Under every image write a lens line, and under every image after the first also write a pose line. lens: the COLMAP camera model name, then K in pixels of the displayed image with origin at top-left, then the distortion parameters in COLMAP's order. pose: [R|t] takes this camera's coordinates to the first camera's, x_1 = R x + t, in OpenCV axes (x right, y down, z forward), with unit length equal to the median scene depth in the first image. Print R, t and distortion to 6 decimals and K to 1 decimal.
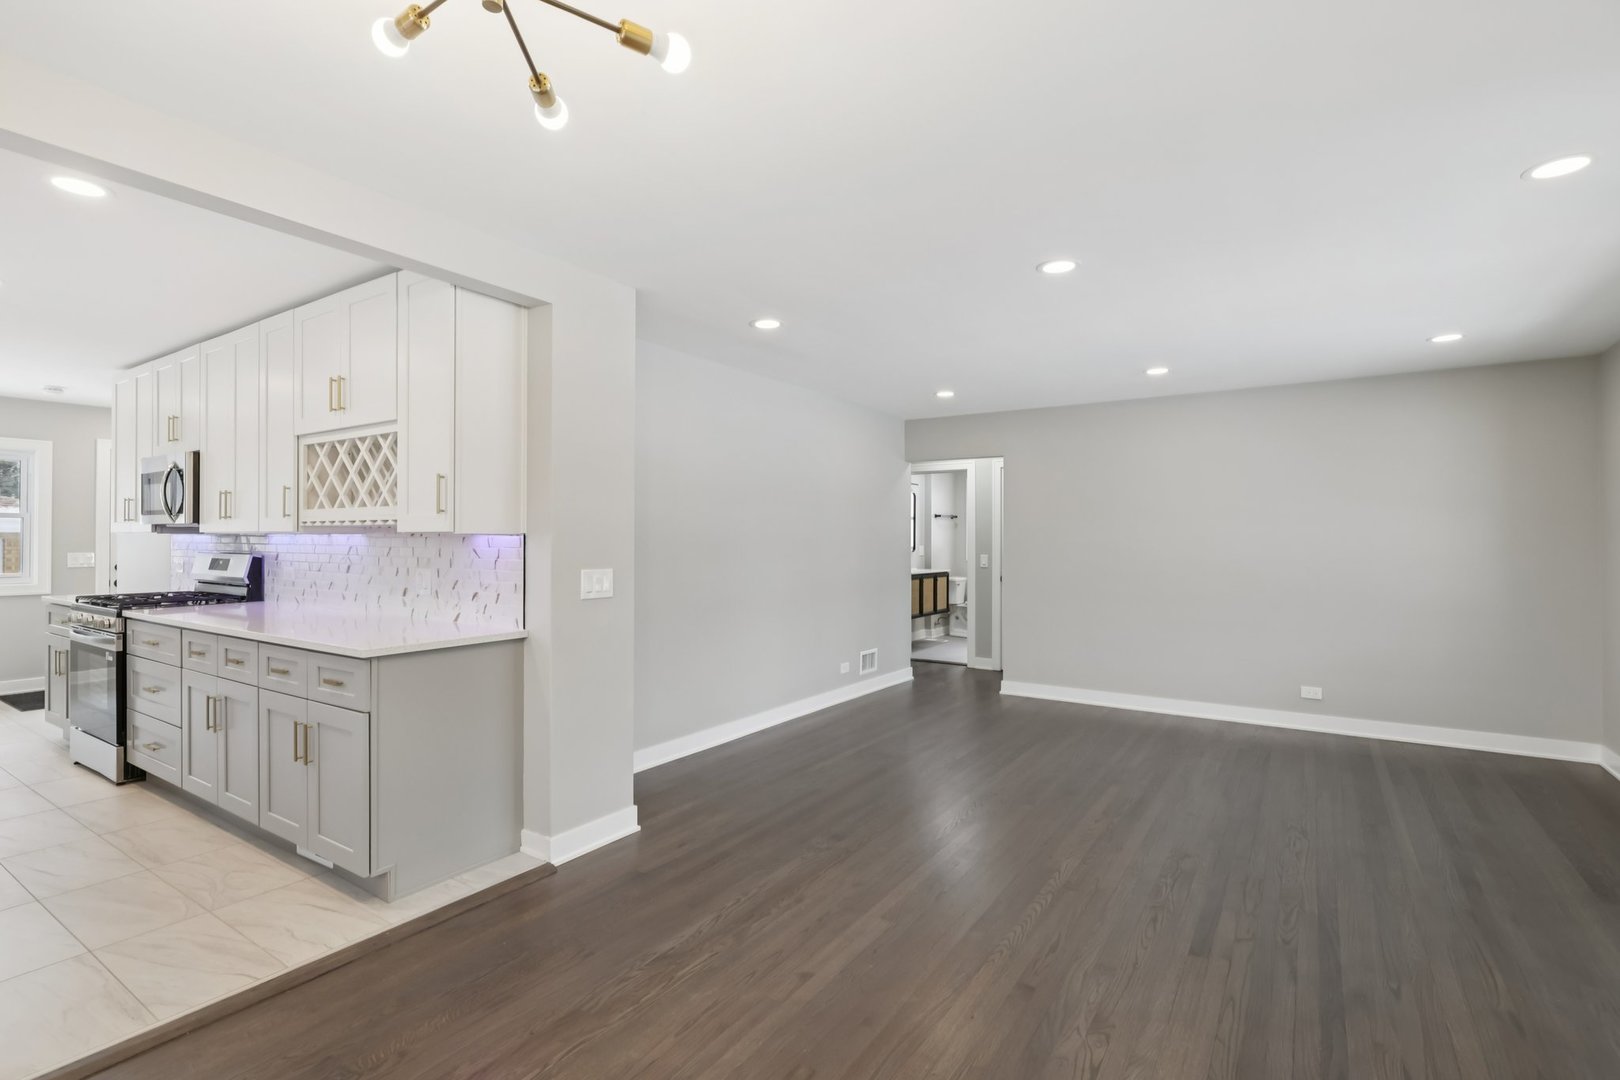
lens RADIAL K [[750.5, 0, 811.5], [0, 750.5, 535.5], [0, 0, 1]] dist [-0.000014, 0.000327]
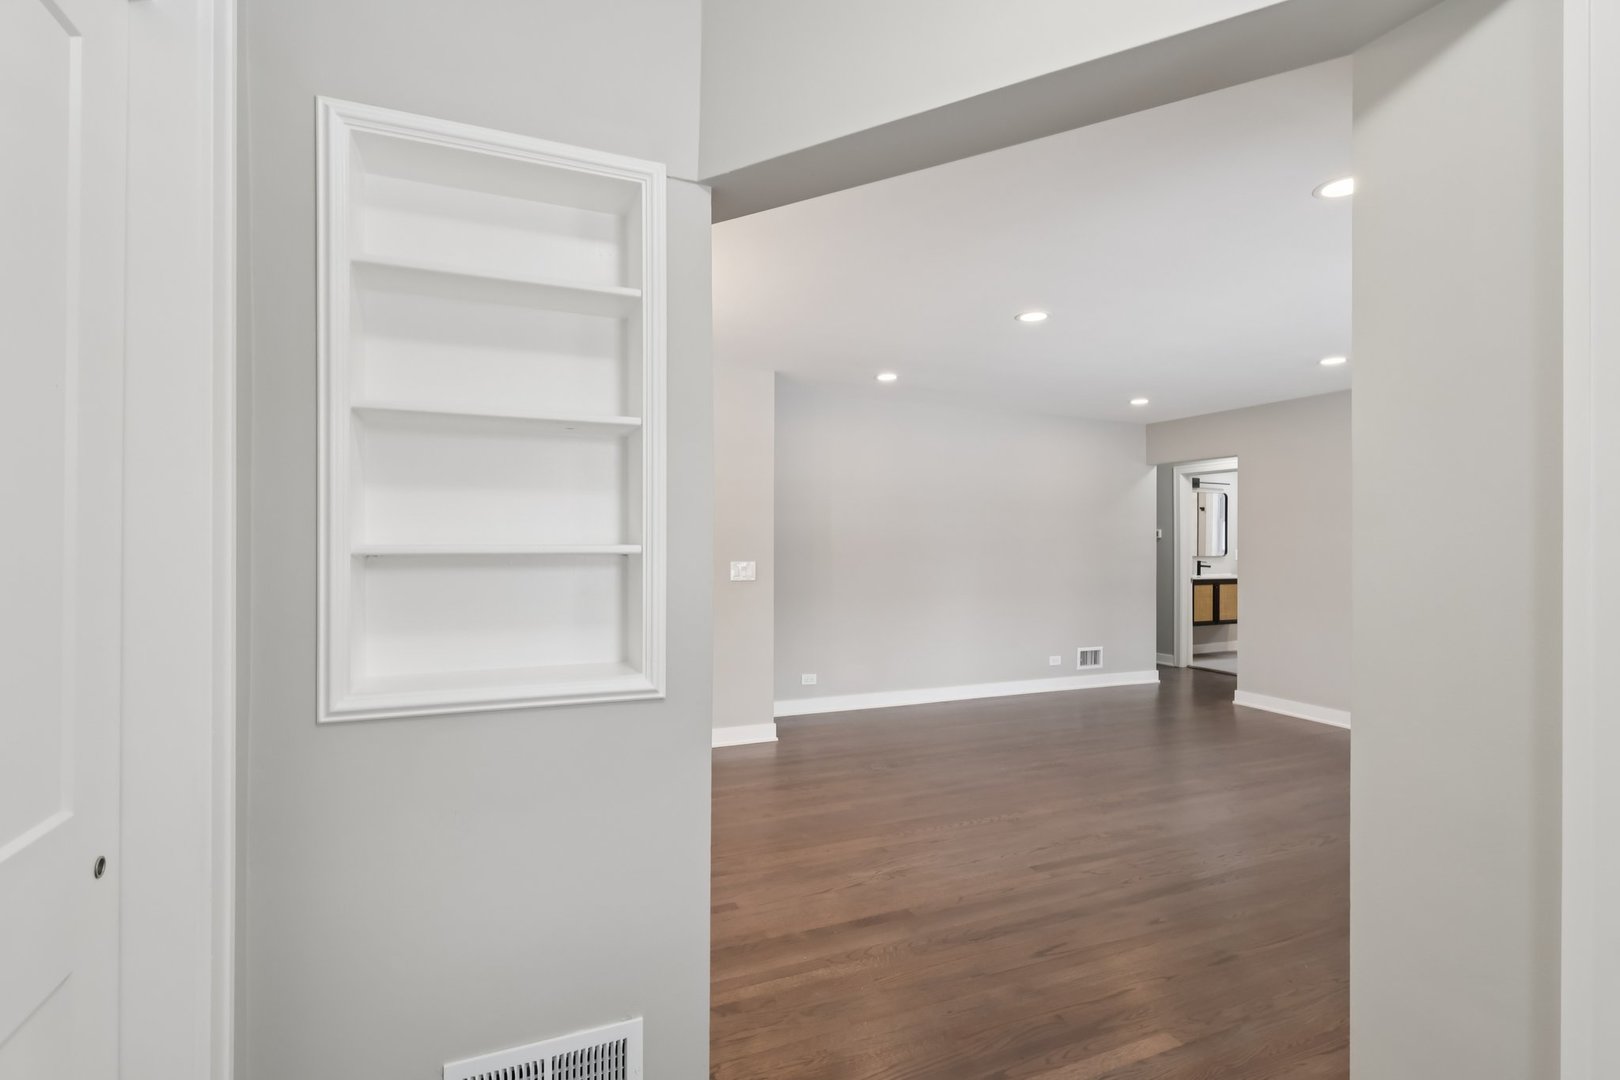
lens RADIAL K [[747.9, 0, 810.0], [0, 747.9, 540.0], [0, 0, 1]] dist [-0.002438, -0.000021]
pose [[0.835247, -0.003020, -0.549867, 0.553518], [0.002409, 0.999995, -0.001833, 0.003479], [0.549870, 0.000207, 0.835250, -0.162427]]
